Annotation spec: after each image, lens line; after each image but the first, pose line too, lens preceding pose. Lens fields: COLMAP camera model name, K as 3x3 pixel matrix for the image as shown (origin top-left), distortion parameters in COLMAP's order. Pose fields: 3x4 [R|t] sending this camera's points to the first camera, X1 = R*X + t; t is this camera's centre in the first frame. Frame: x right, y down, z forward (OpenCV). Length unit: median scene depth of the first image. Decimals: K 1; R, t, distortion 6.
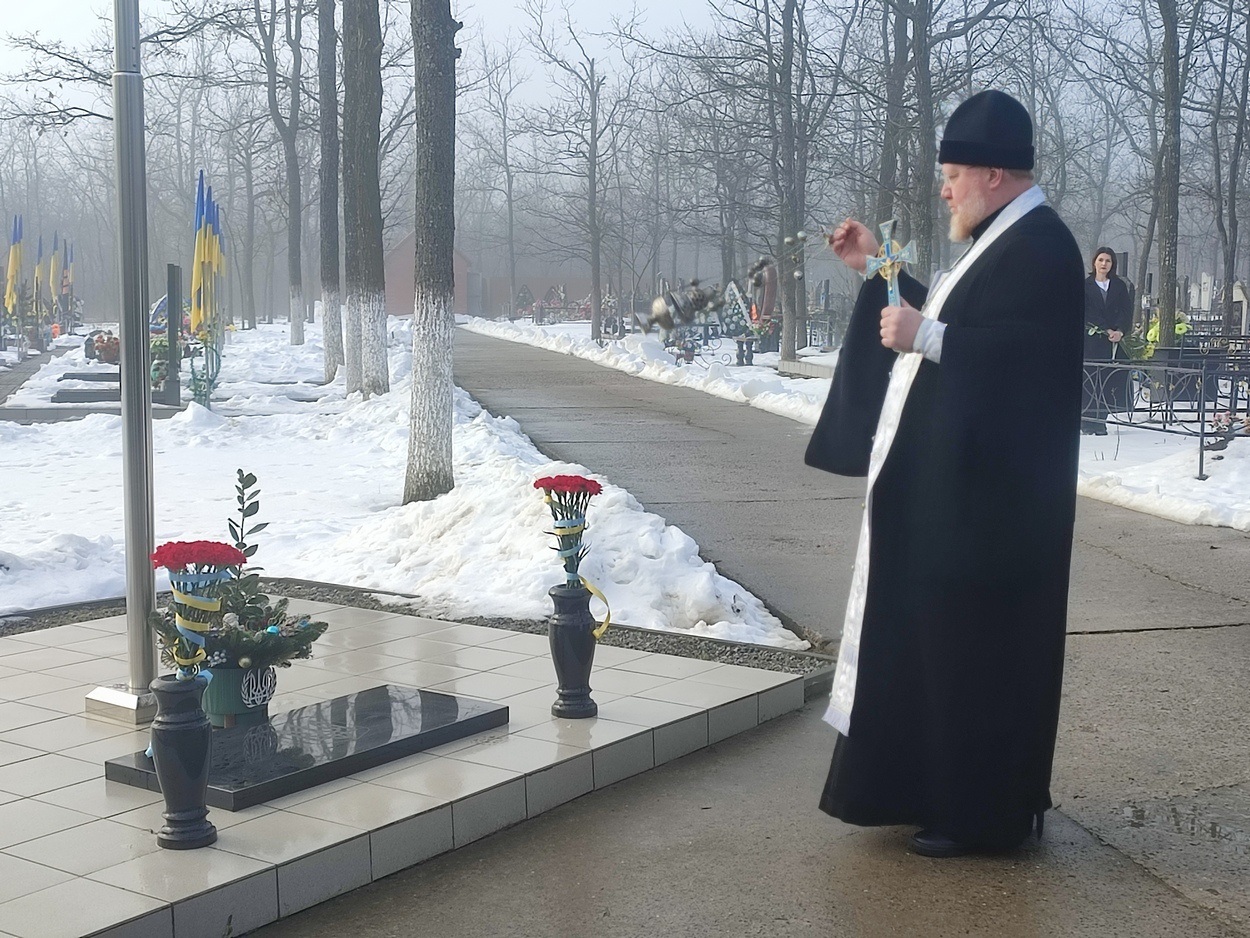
lens RADIAL K [[1788.6, 0, 618.6], [0, 1788.6, 466.1], [0, 0, 1]] dist [0.029860, 0.000000]
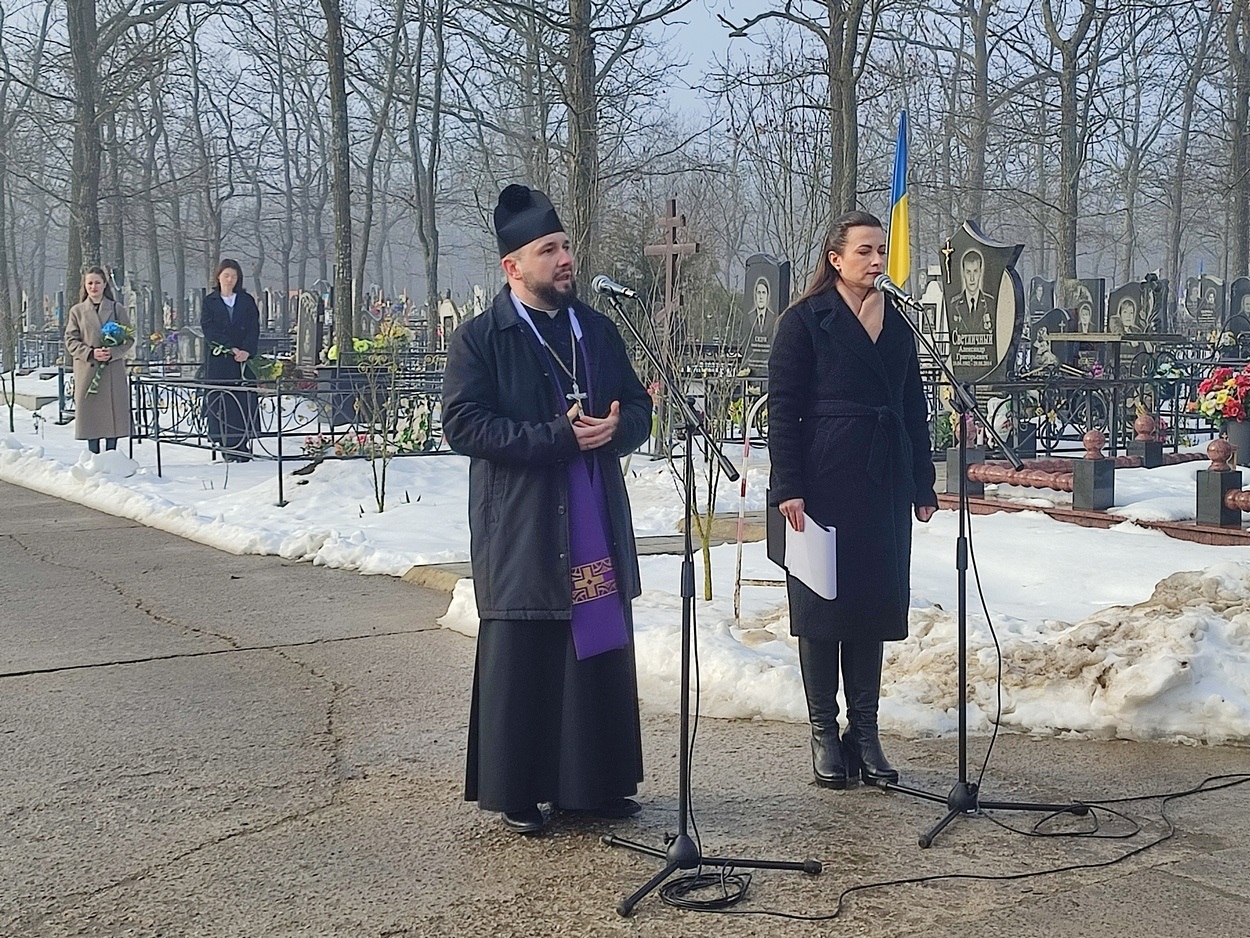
lens RADIAL K [[2037.7, 0, 623.3], [0, 2037.7, 463.9], [0, 0, 1]] dist [0.062306, 0.000000]
pose [[0.948528, -0.031259, 0.315148, 0.147584], [0.037575, 0.999196, -0.013985, 0.006546], [-0.314457, 0.025107, 0.948940, -0.068133]]
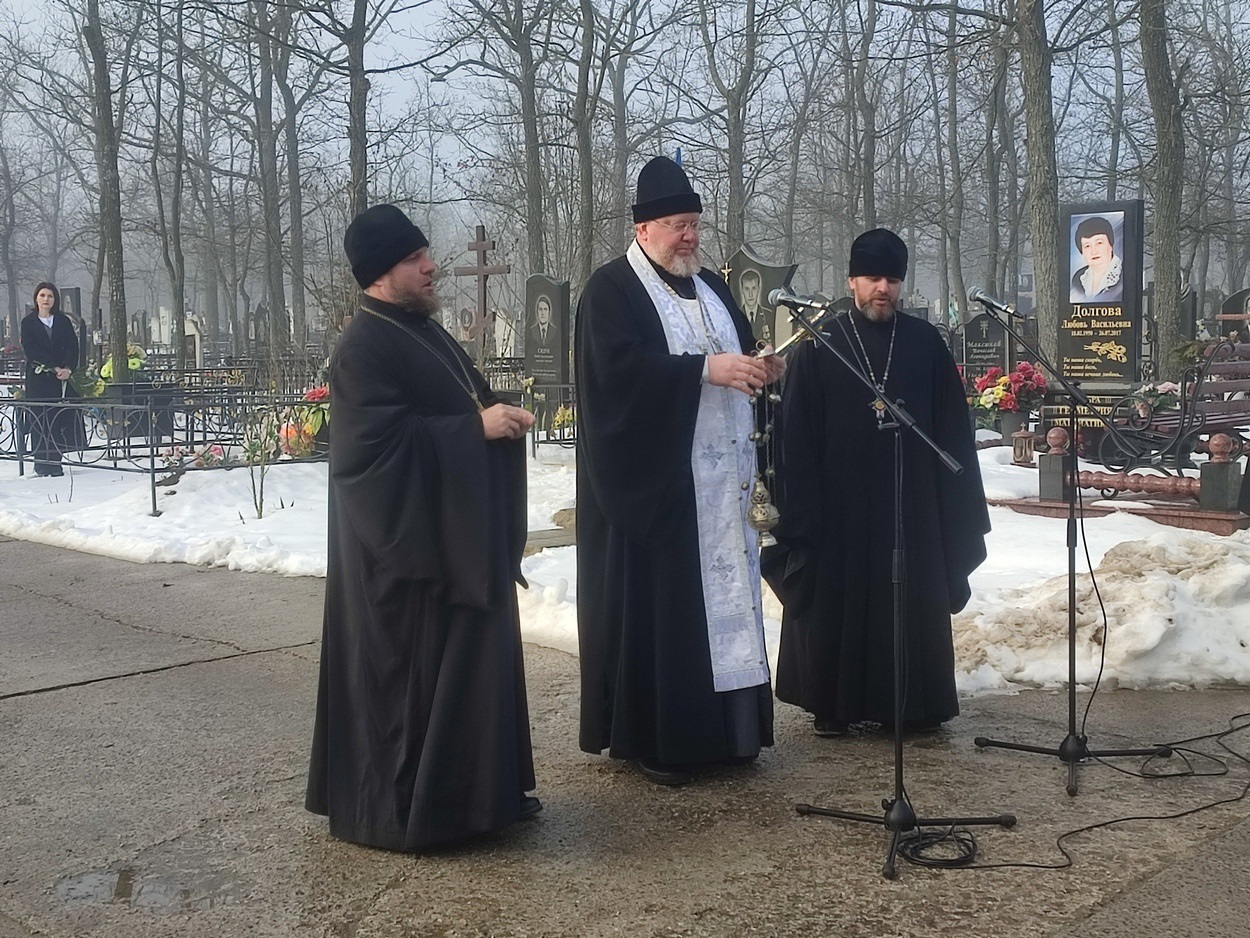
lens RADIAL K [[1788.6, 0, 615.1], [0, 1788.6, 463.7], [0, 0, 1]] dist [0.029860, 0.000000]
pose [[0.849841, -0.059646, 0.523653, 0.022197], [0.070342, 0.997523, -0.000537, -0.002695], [-0.522324, 0.037291, 0.851932, 0.021226]]
